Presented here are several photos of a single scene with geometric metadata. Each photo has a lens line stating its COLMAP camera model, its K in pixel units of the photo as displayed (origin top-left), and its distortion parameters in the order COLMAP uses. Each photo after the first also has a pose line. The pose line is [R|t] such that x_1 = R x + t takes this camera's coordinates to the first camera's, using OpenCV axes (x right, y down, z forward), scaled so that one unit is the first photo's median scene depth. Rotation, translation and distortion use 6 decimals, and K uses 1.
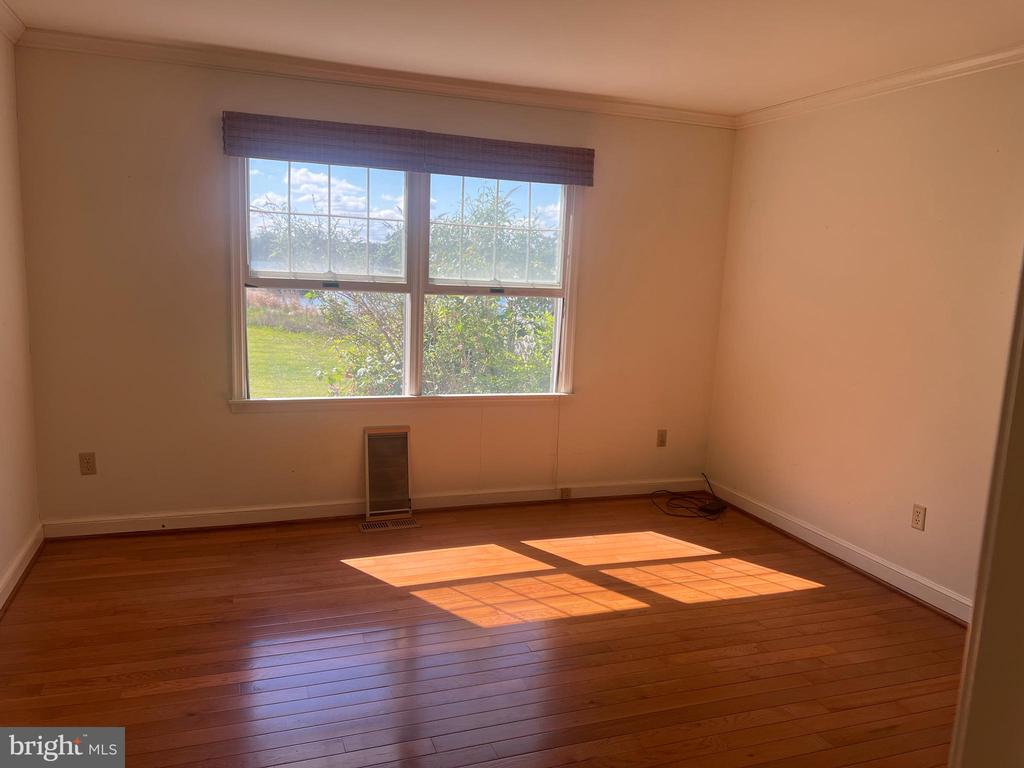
lens RADIAL K [[757.5, 0, 490.8], [0, 757.5, 379.6], [0, 0, 1]] dist [0.063285, 0.000442]
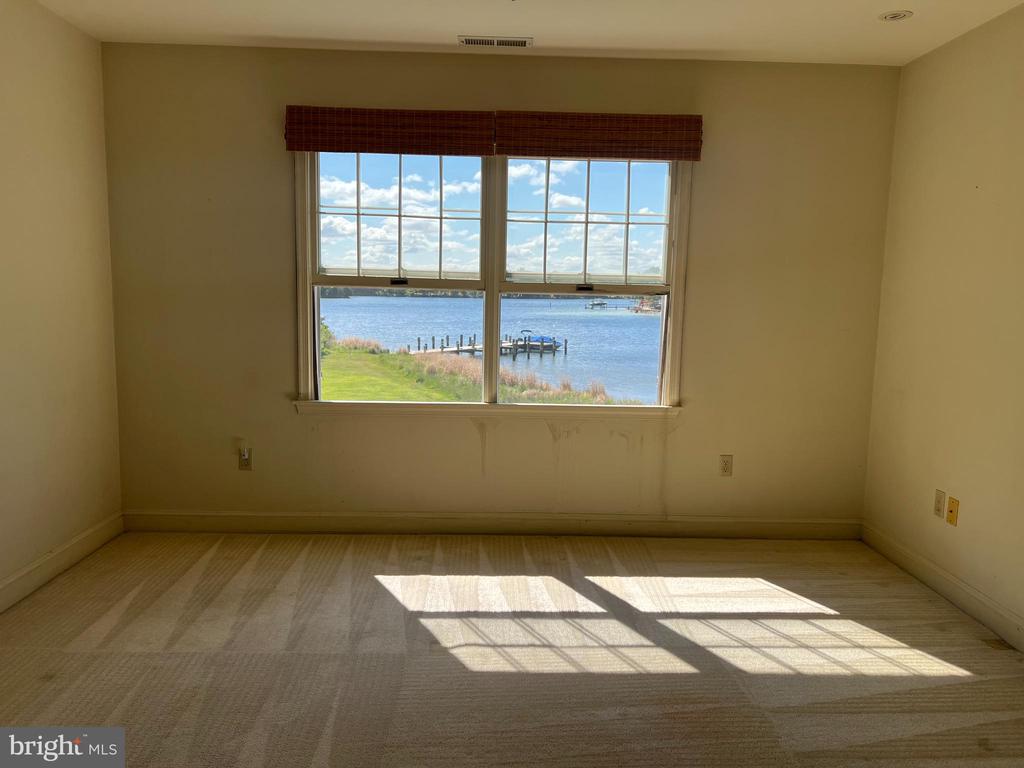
lens RADIAL K [[792.6, 0, 528.6], [0, 792.6, 386.6], [0, 0, 1]] dist [0.055995, -0.102337]
pose [[0.953236, 0.023309, -0.301326, 0.232770], [-0.021281, 0.999723, 0.010014, -0.009517], [0.301476, -0.003134, 0.953469, 0.110350]]
